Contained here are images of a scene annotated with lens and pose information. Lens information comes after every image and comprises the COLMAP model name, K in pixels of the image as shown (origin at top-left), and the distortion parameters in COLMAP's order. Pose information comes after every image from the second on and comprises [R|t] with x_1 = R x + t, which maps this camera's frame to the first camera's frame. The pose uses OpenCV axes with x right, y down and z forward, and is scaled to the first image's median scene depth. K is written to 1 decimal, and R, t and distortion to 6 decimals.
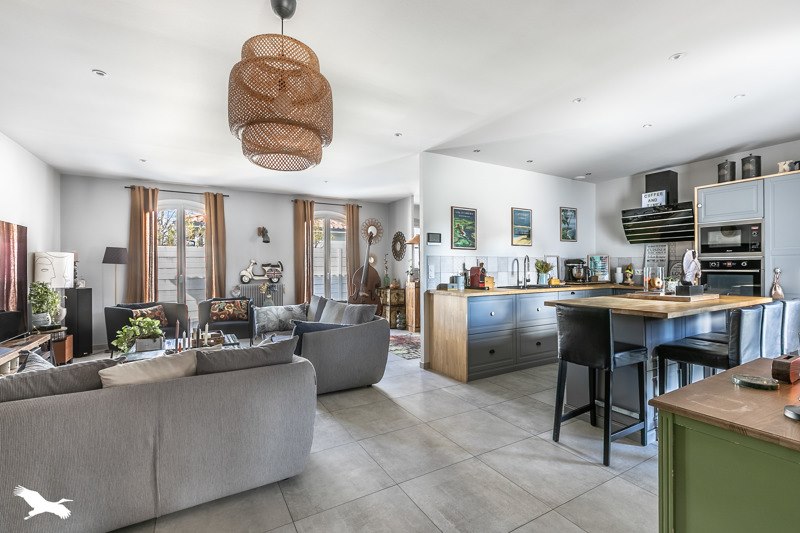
lens RADIAL K [[364.4, 0, 401.3], [0, 364.4, 267.2], [0, 0, 1]] dist [0.002468, 0.000433]
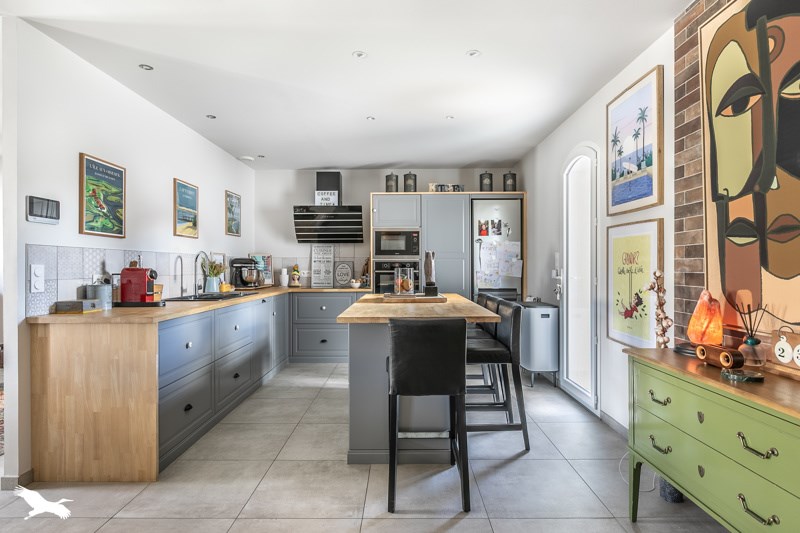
lens RADIAL K [[394.7, 0, 401.4], [0, 394.7, 267.2], [0, 0, 1]] dist [0.001919, -0.000782]
pose [[0.494557, 0.001467, 0.869144, -0.128605], [0.001157, 0.999997, -0.002346, -0.000088], [-0.869144, 0.002166, 0.494554, 0.319464]]
